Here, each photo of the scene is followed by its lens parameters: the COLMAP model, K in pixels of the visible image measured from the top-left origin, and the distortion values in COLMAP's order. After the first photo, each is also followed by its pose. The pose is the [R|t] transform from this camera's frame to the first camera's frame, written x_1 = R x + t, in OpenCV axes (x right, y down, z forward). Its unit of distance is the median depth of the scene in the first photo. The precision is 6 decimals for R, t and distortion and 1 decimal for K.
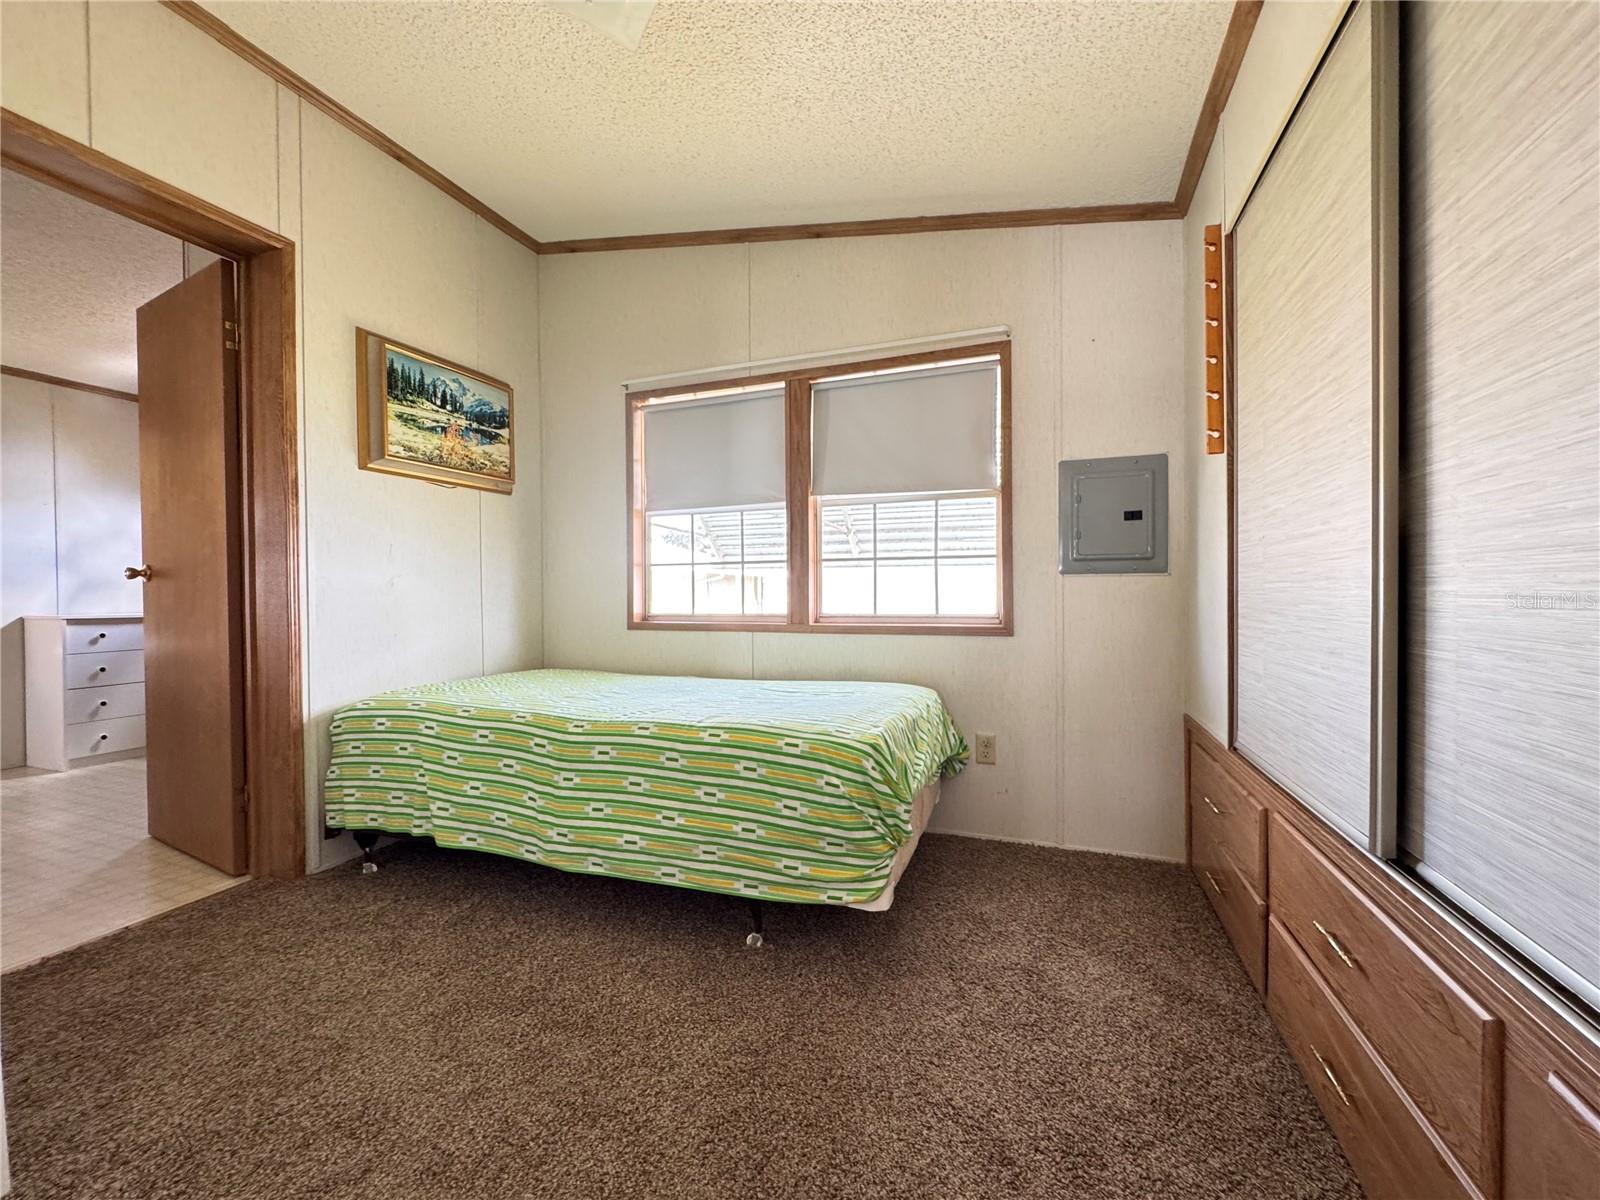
lens RADIAL K [[642.6, 0, 800.0], [0, 642.6, 600.0], [0, 0, 1]] dist [-0.004320, 0.000218]
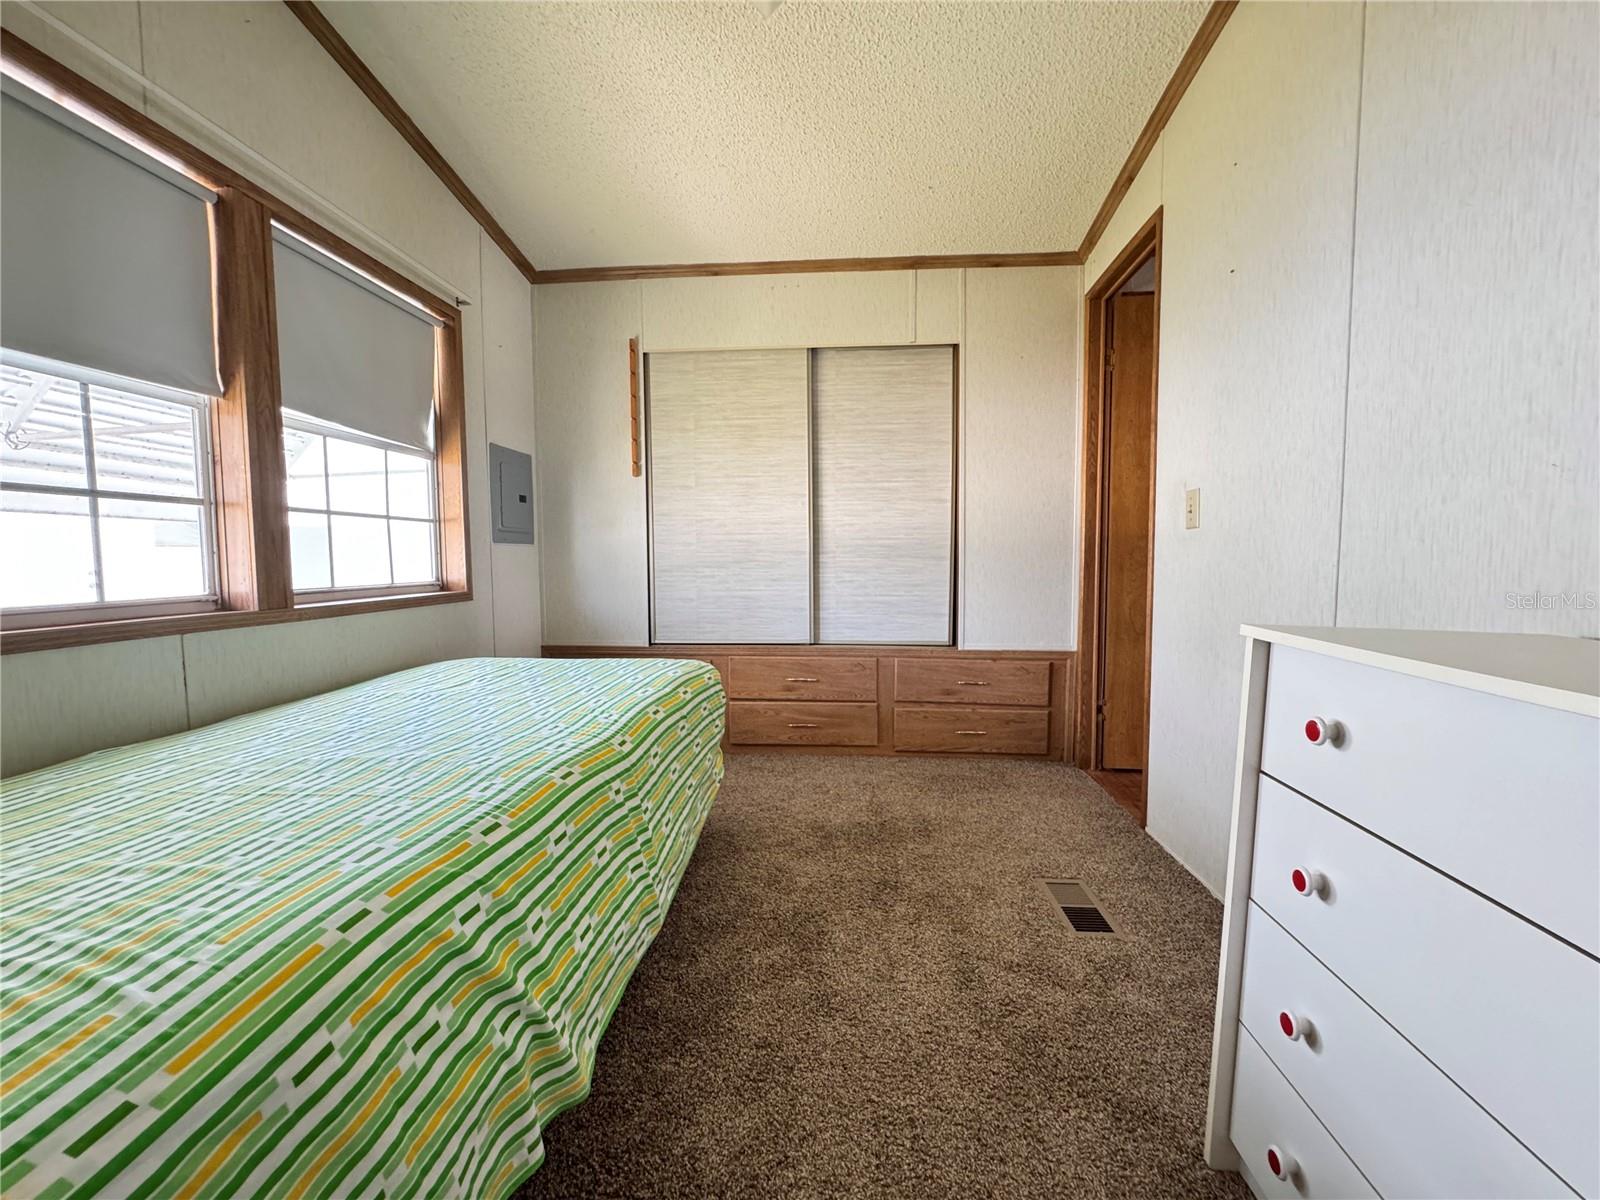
lens RADIAL K [[642.6, 0, 800.0], [0, 642.6, 600.0], [0, 0, 1]] dist [-0.004320, 0.000218]
pose [[-0.326765, -0.046160, 0.943978, -0.772341], [0.040397, 0.997212, 0.062747, 0.012617], [-0.944242, 0.058637, -0.323989, 0.765154]]
